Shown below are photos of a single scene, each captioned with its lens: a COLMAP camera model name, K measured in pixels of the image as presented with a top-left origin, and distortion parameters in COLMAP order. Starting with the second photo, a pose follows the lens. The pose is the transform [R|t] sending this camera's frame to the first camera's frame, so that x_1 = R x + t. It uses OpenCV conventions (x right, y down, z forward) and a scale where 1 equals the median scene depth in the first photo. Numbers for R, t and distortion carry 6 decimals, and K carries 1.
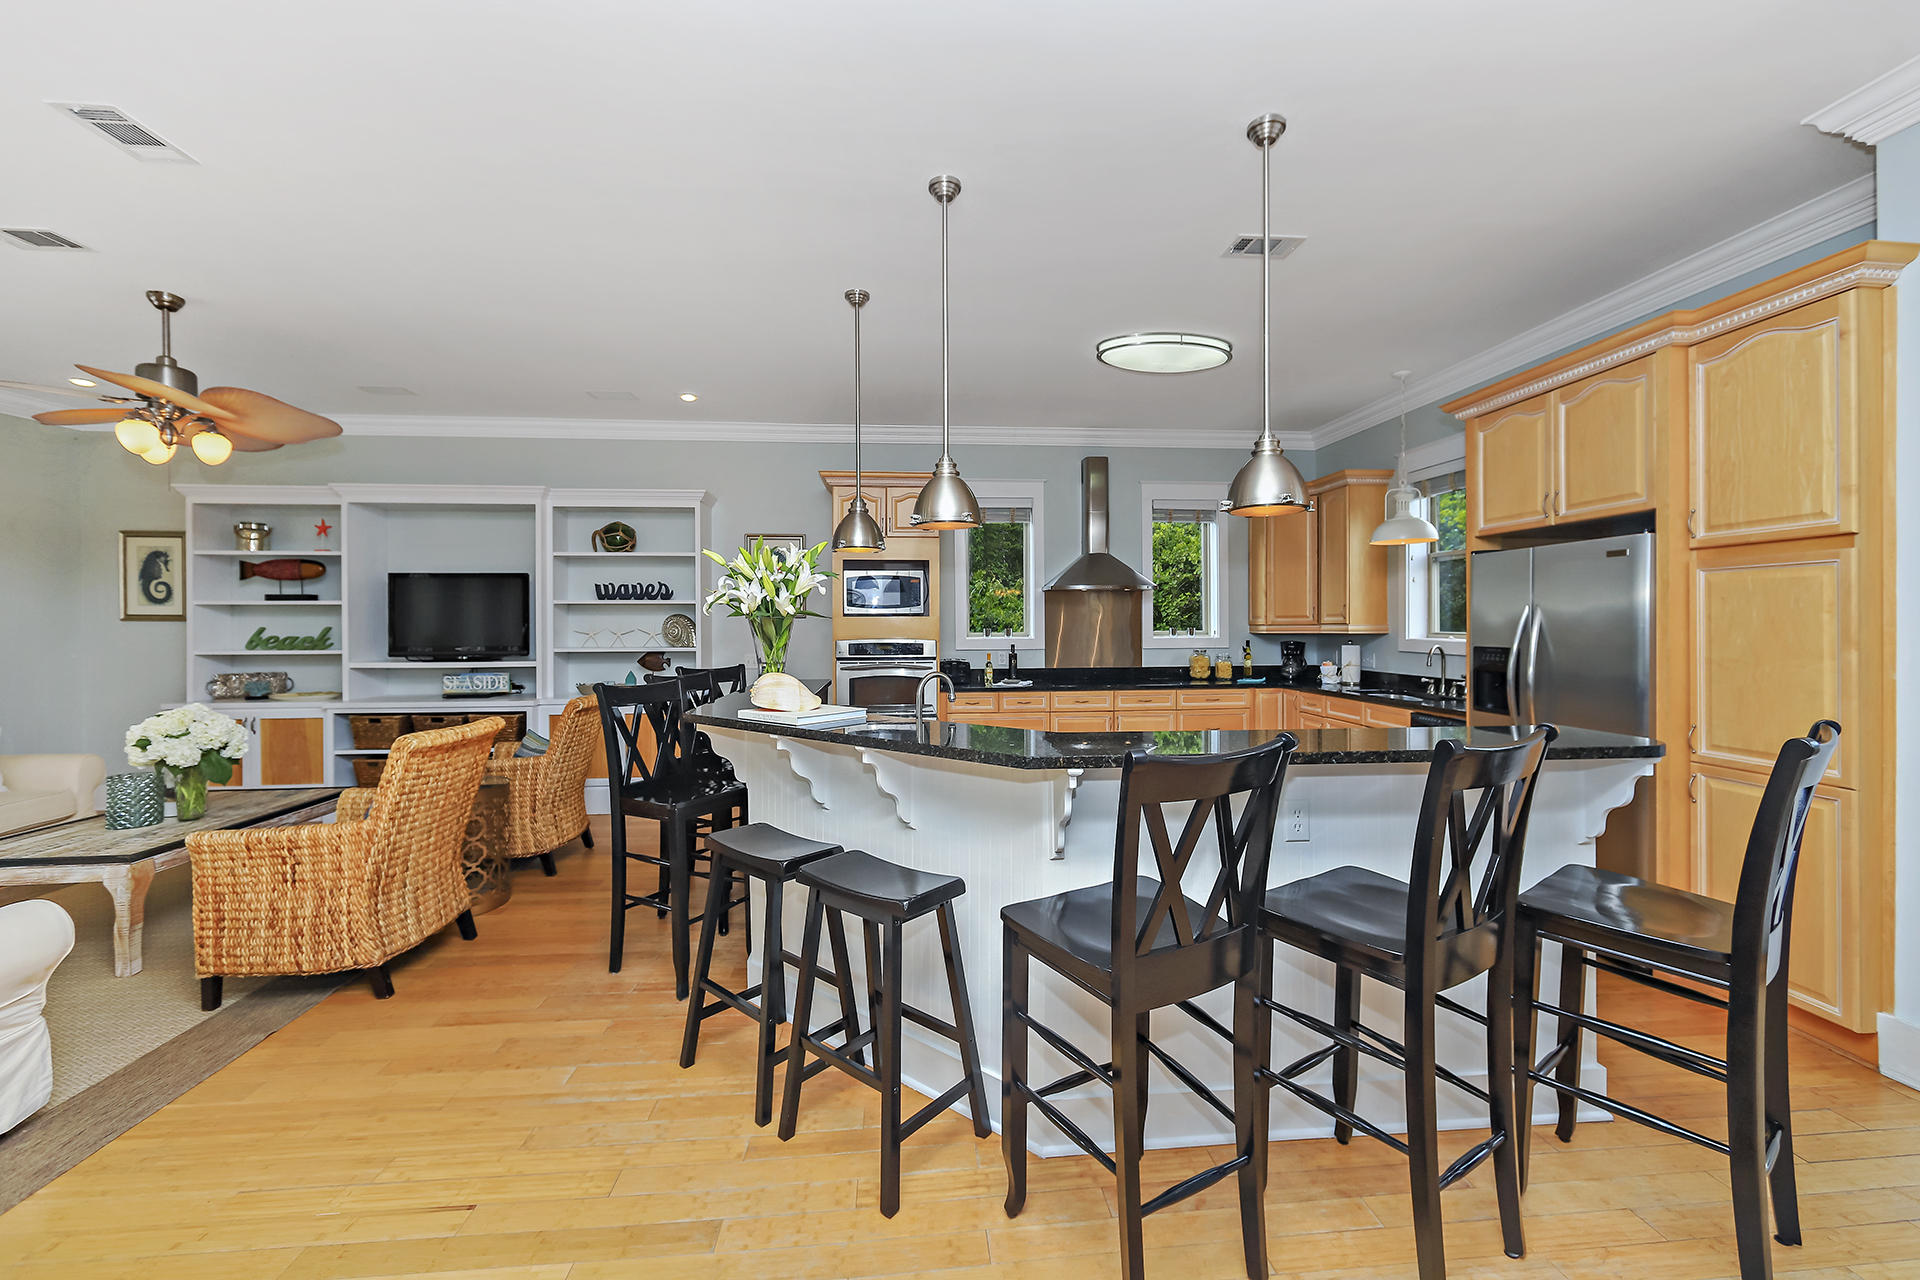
lens RADIAL K [[844.5, 0, 959.4], [0, 844.5, 609.4], [0, 0, 1]] dist [-0.002346, 0.000490]
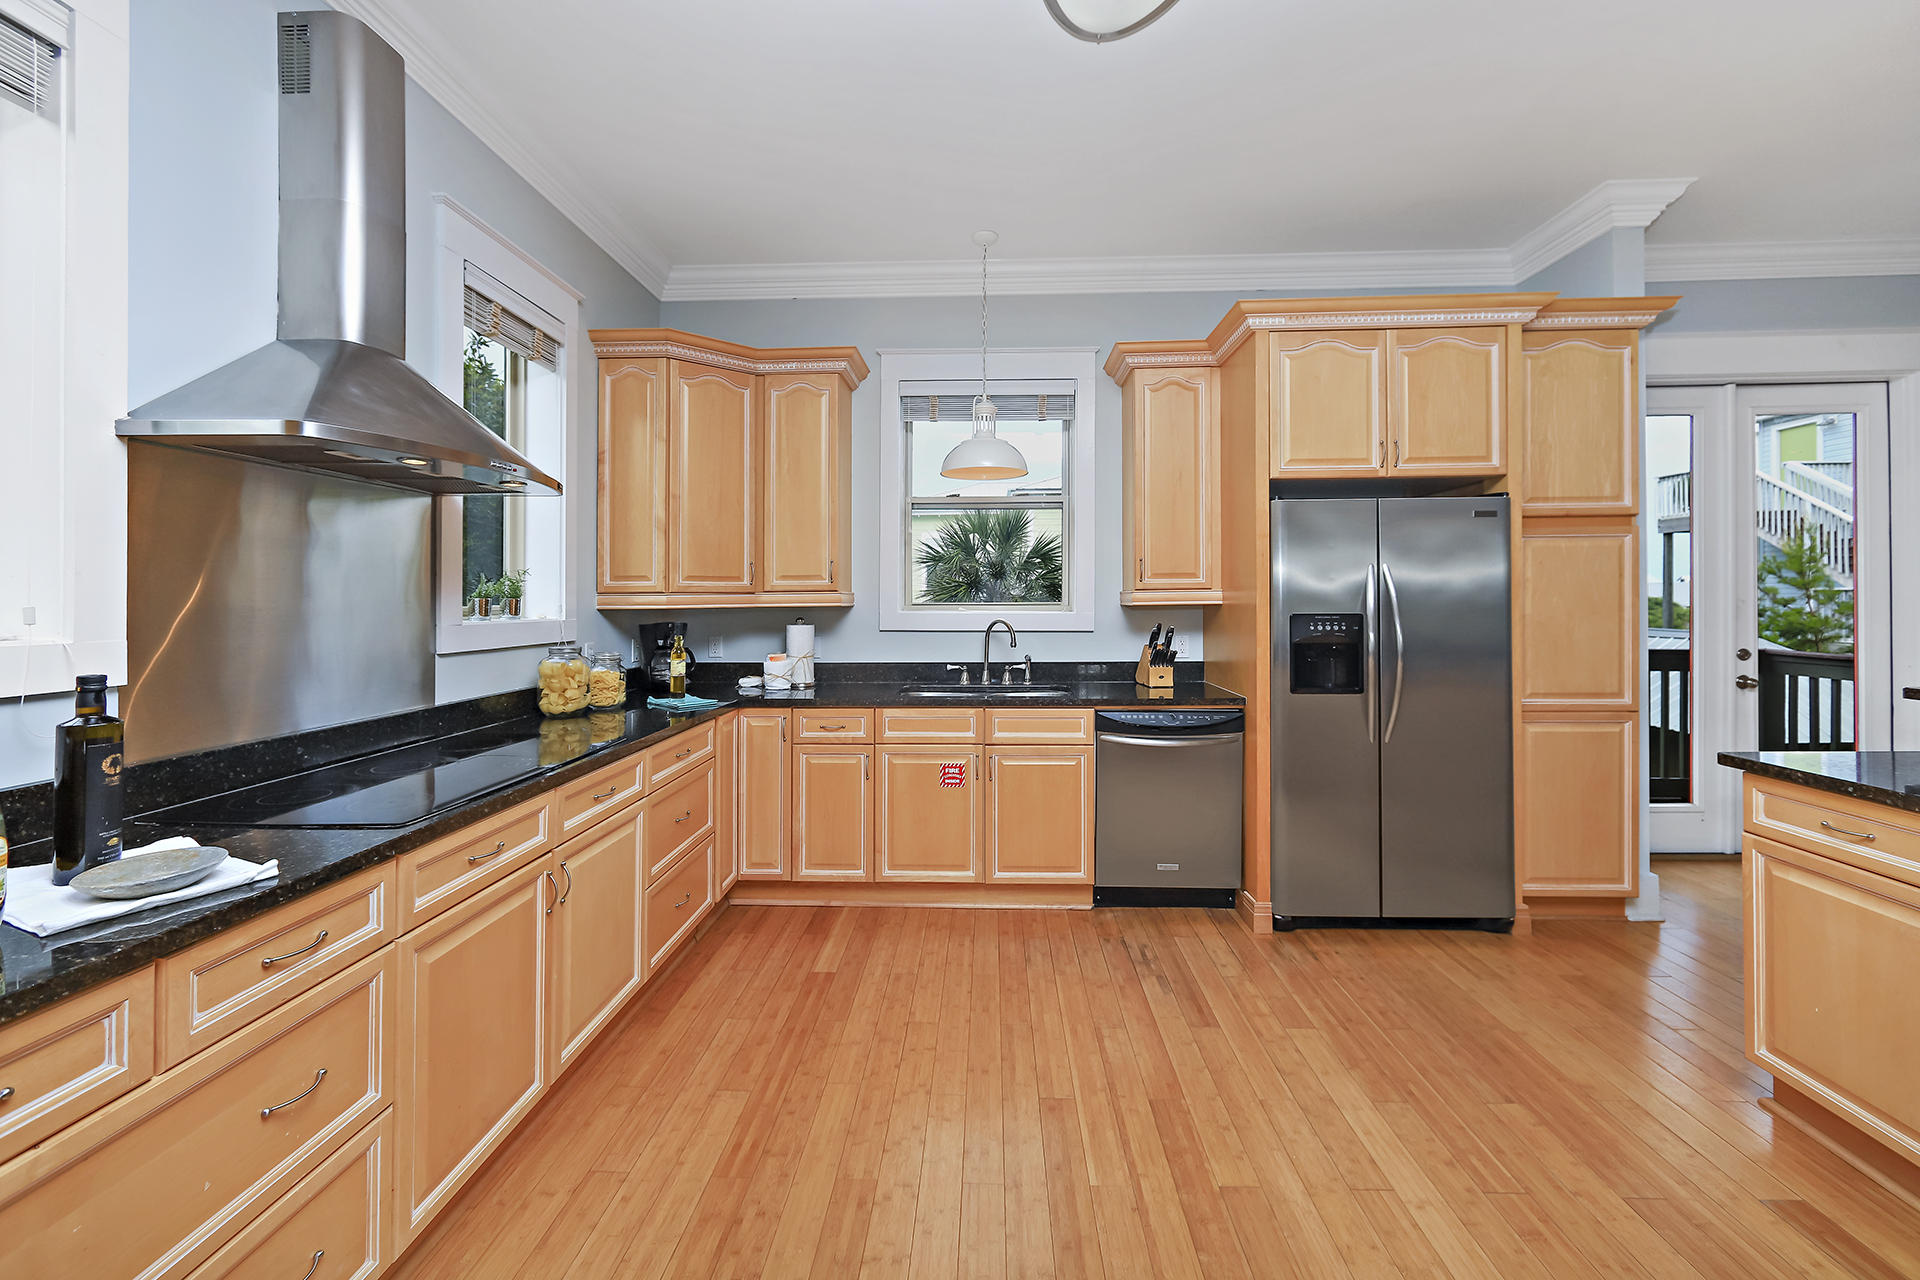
lens RADIAL K [[756.7, 0, 920.7], [0, 756.7, 580.7], [0, 0, 1]] dist [-0.000105, -0.000010]
pose [[0.108478, 0.026776, 0.993738, -0.092970], [-0.010001, 0.999616, -0.025843, 0.022482], [-0.994049, -0.007135, 0.108704, 0.840578]]
